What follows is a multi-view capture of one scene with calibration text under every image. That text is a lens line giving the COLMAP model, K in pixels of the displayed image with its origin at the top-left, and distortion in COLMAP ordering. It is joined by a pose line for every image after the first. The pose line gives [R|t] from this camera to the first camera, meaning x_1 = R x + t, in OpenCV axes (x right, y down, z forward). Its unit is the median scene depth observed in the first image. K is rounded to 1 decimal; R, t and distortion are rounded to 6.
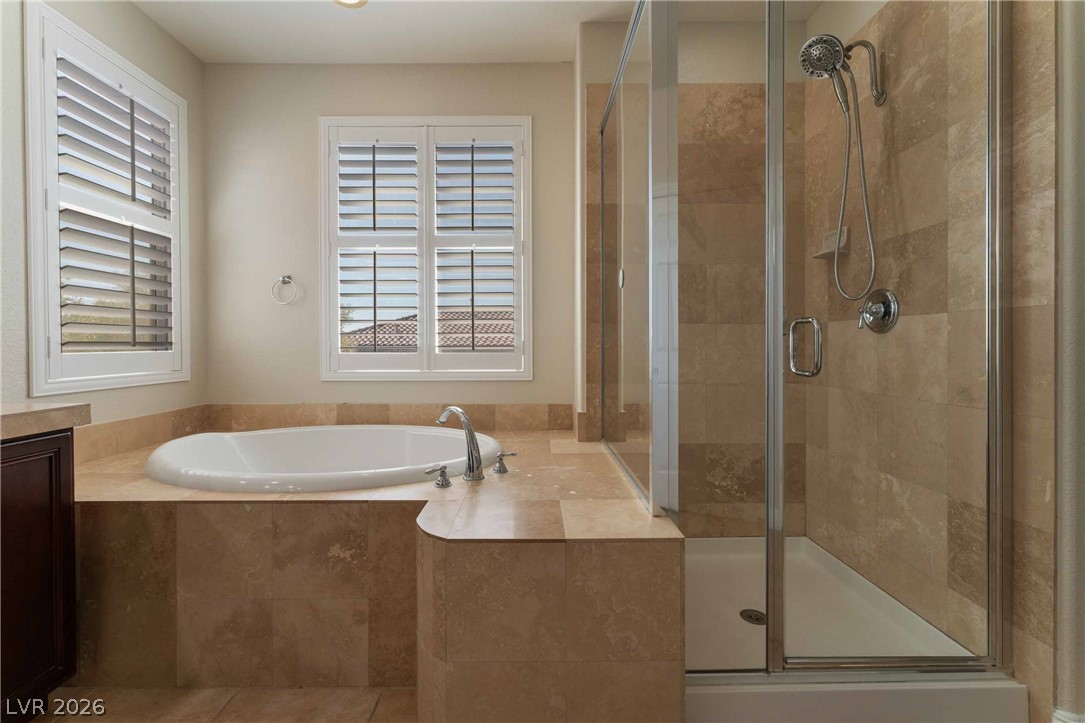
lens RADIAL K [[613.4, 0, 539.8], [0, 613.4, 351.5], [0, 0, 1]] dist [-0.008217, -0.000360]
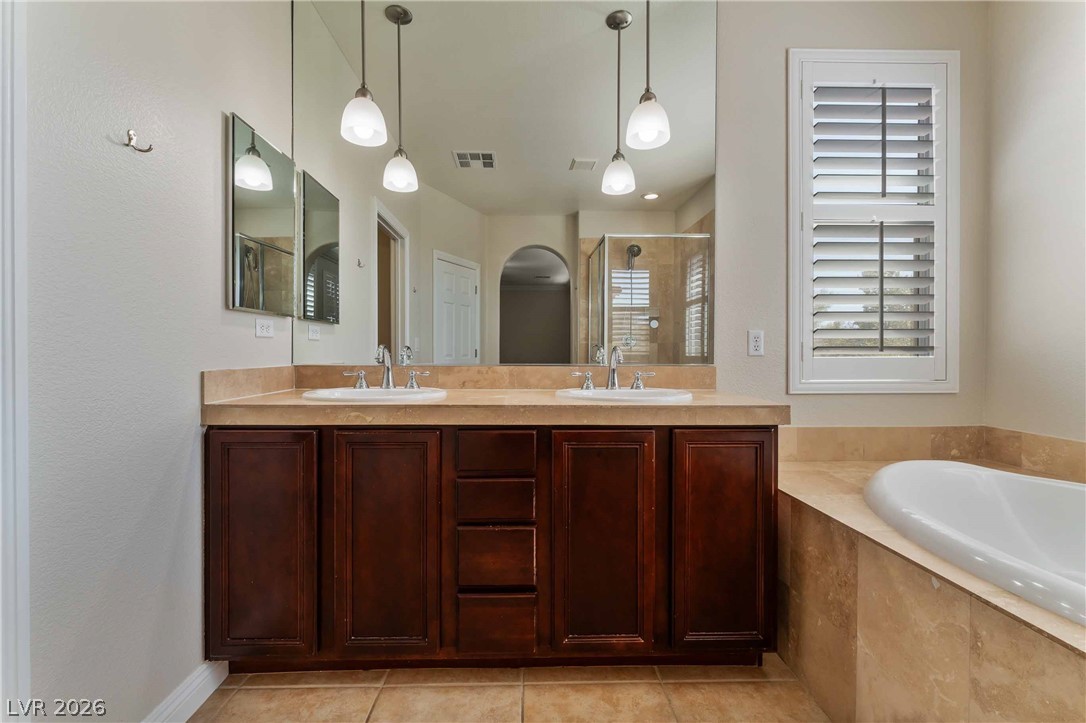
lens RADIAL K [[446.0, 0, 539.0], [0, 446.0, 355.6], [0, 0, 1]] dist [0.004509, 0.000002]
pose [[0.010972, 0.010835, -0.999881, 0.020372], [-0.014652, 0.999836, 0.010674, -0.001341], [0.999832, 0.014533, 0.011129, 0.466709]]
